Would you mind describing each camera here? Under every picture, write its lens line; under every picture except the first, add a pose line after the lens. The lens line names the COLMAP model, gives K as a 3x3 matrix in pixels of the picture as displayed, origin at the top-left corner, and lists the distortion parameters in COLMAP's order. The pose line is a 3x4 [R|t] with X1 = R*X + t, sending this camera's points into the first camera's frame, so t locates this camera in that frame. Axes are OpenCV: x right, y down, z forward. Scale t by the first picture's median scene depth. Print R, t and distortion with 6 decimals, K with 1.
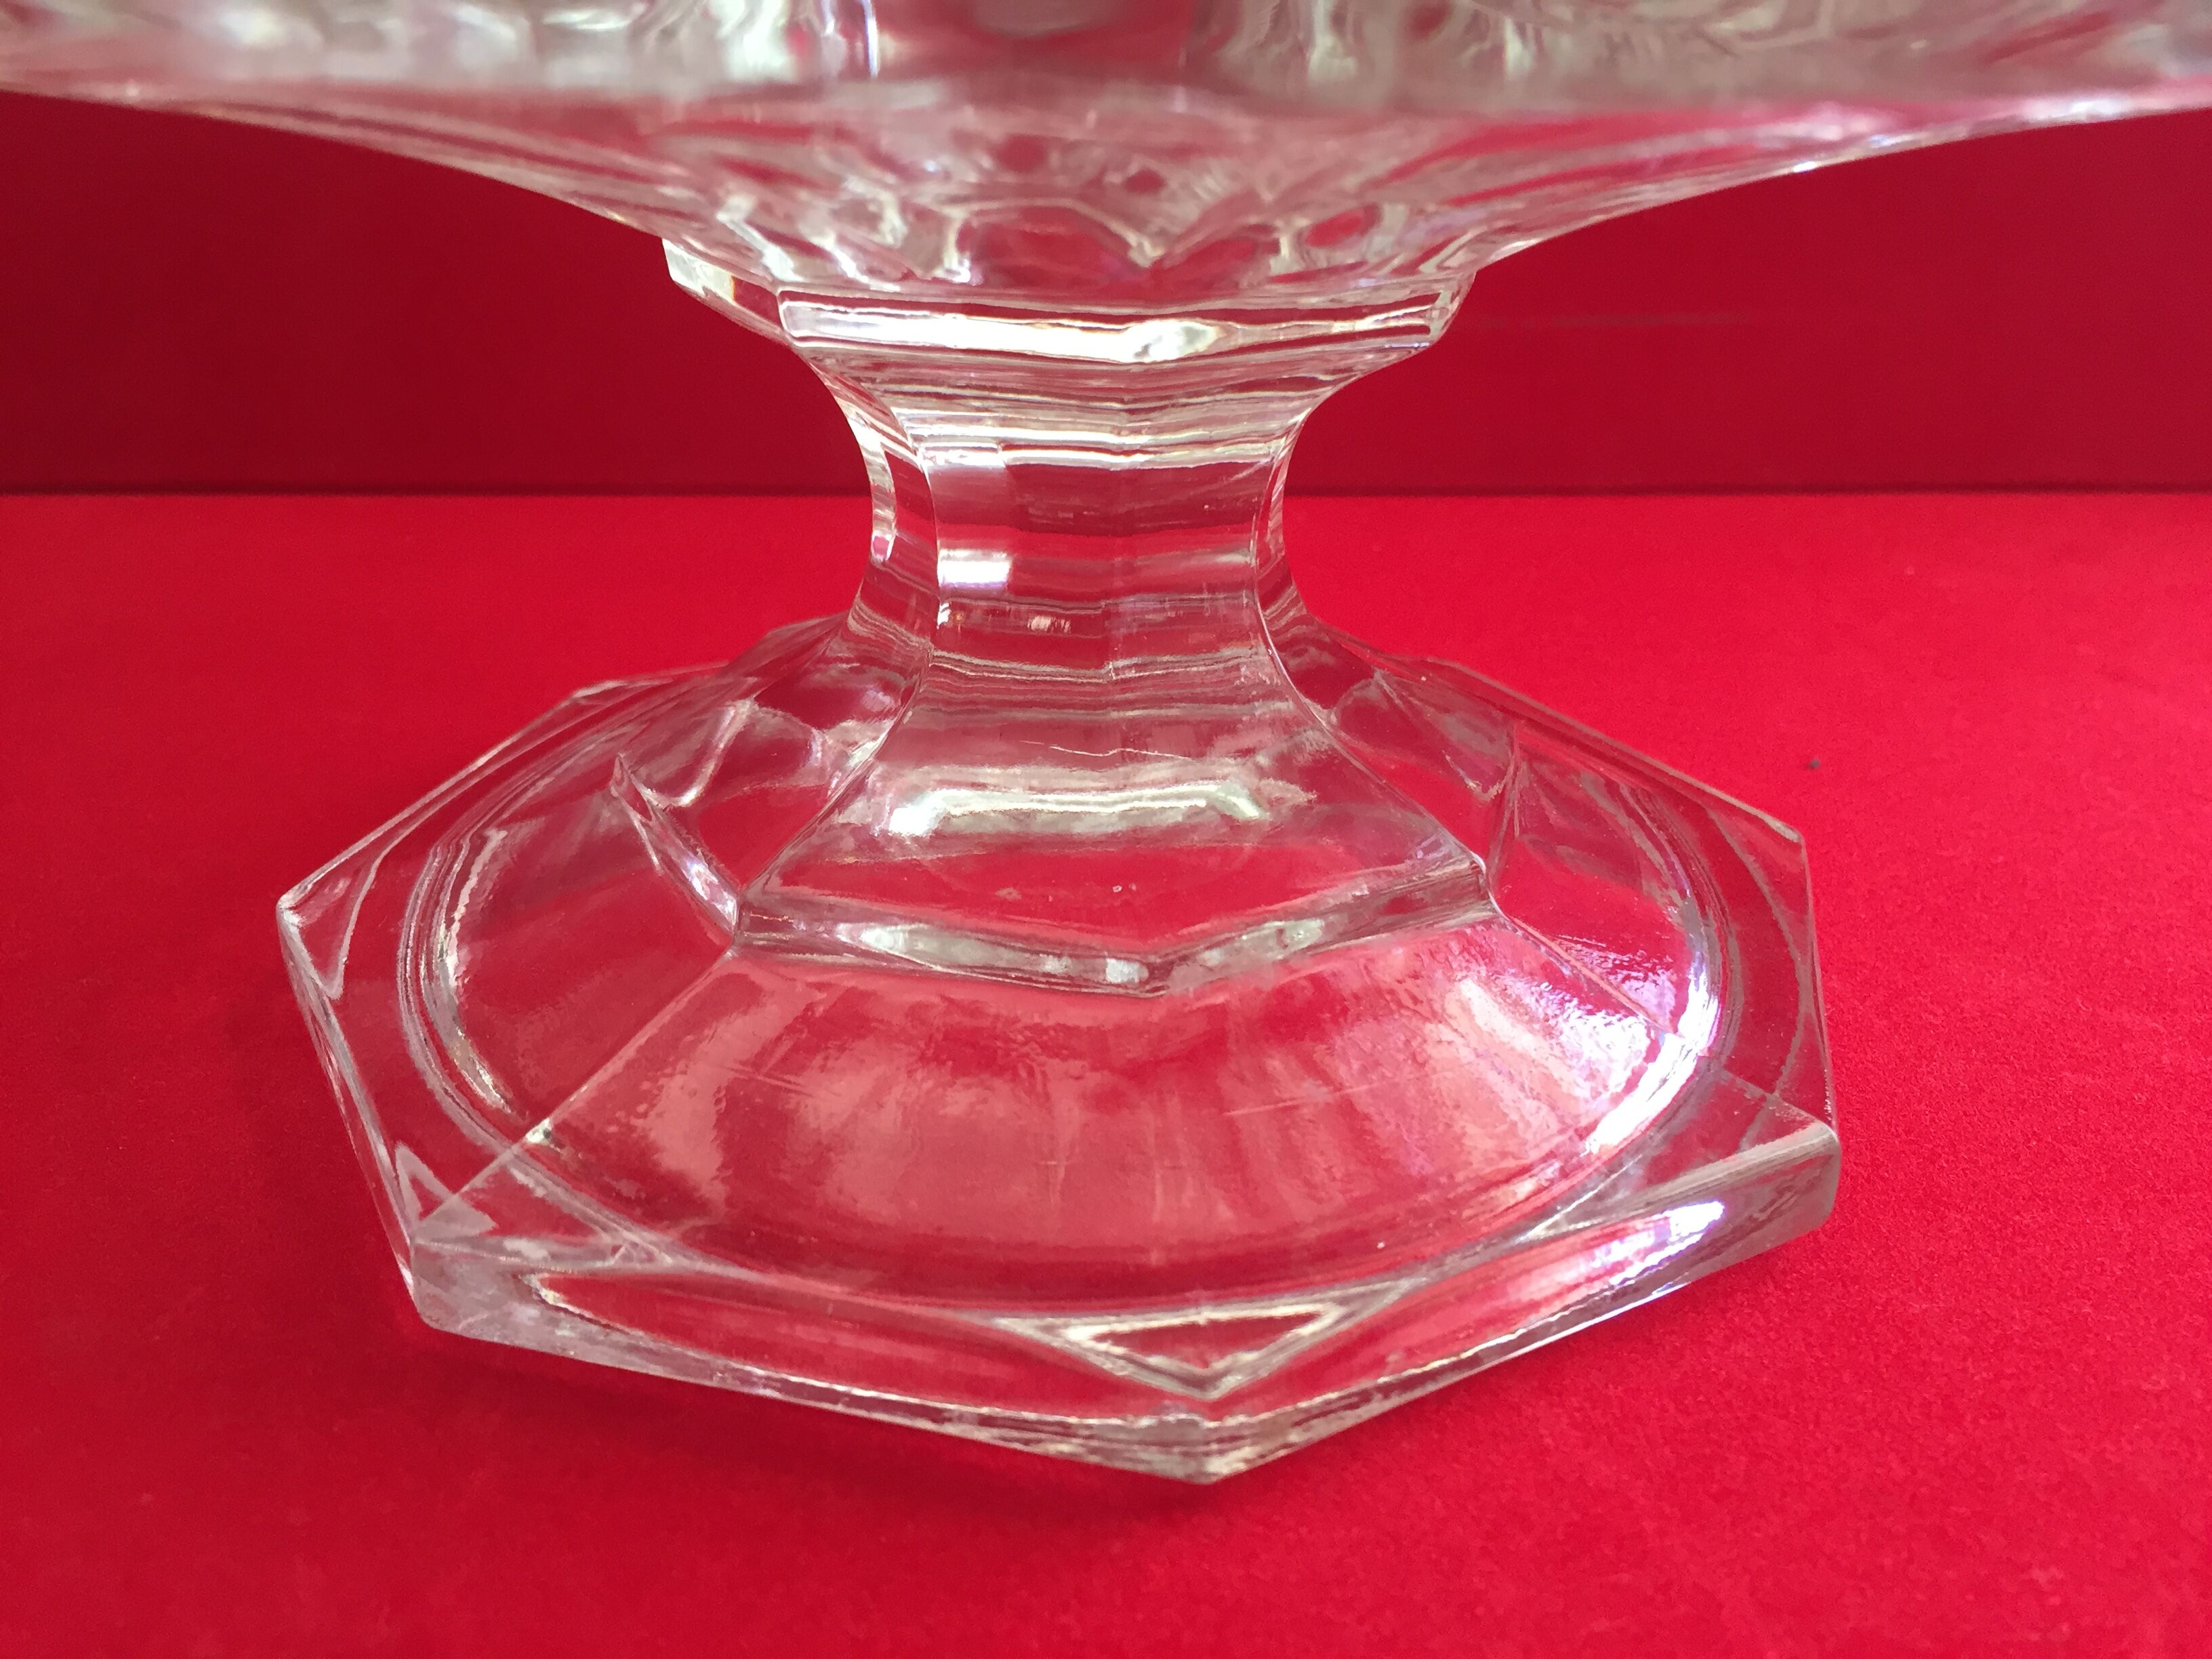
lens RADIAL K [[1922.0, 0, 1106.0], [0, 1922.0, 829.5], [0, 0, 1]] dist [0.154422, 0.000689]
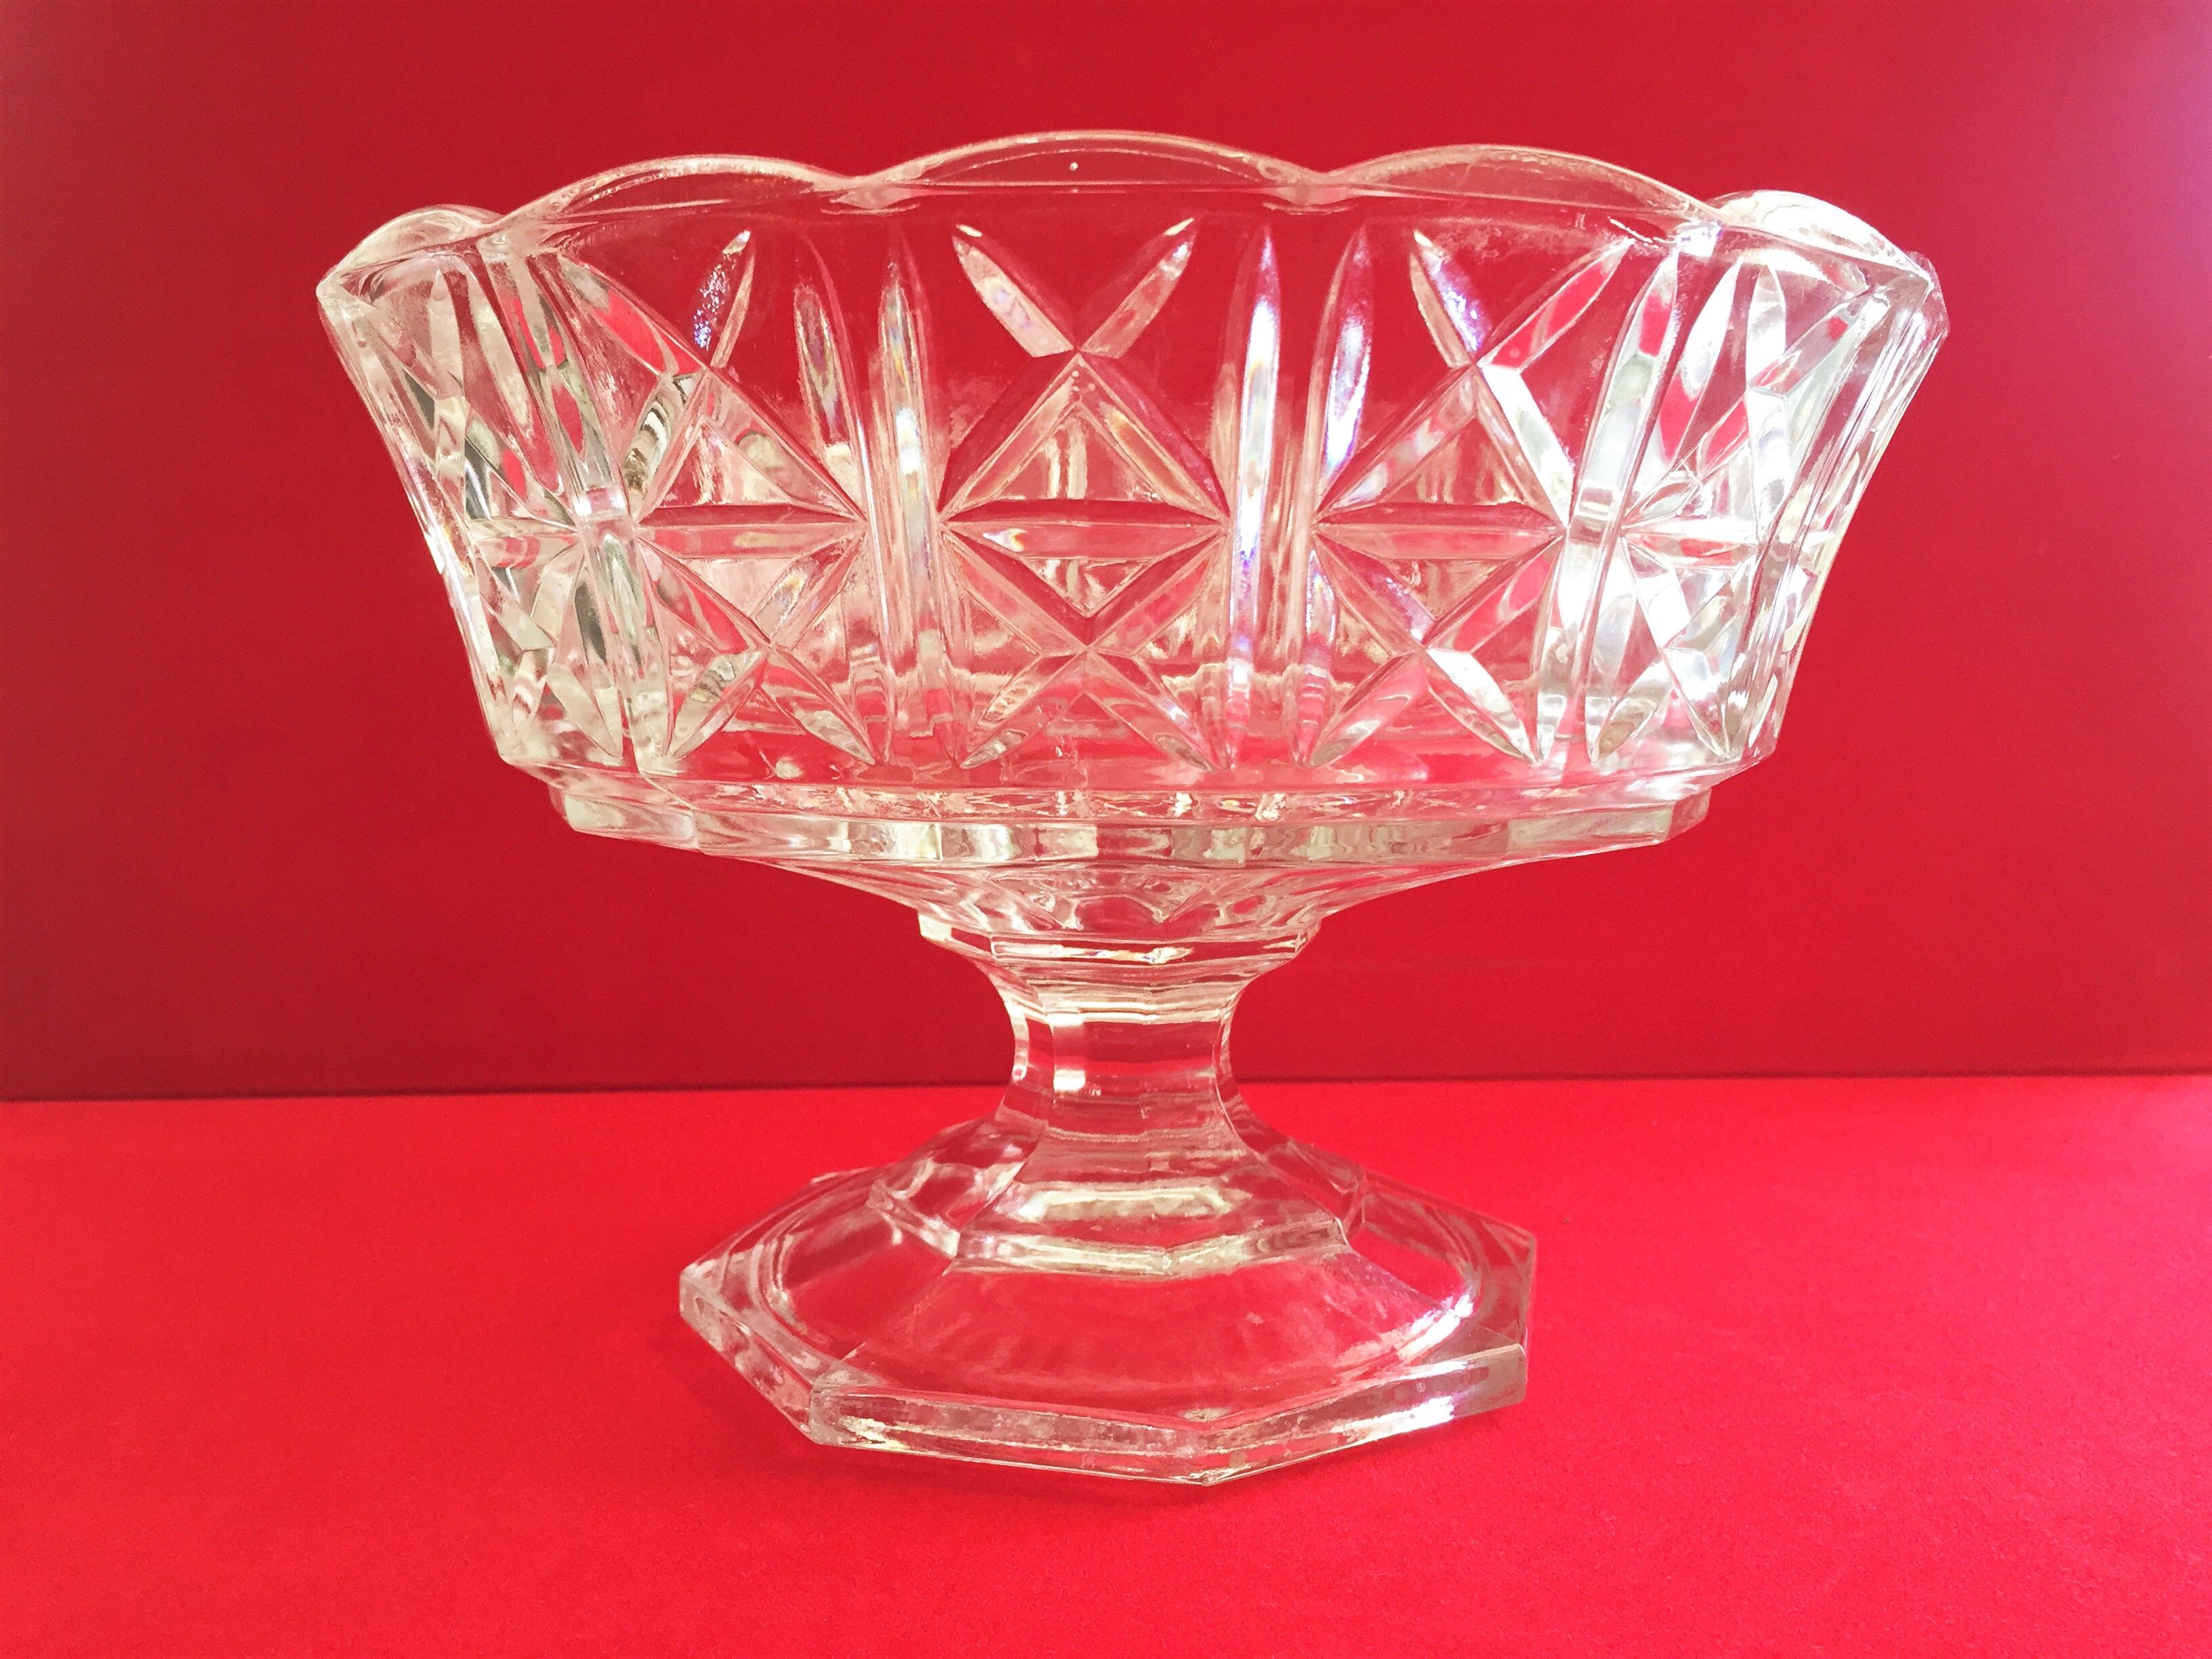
lens RADIAL K [[1891.9, 0, 1106.0], [0, 1891.9, 829.5], [0, 0, 1]] dist [-0.162969, -0.001366]
pose [[0.999667, -0.016466, 0.019883, -0.060714], [0.022102, 0.943880, -0.329547, 0.236550], [-0.013341, 0.329876, 0.943930, -0.789171]]
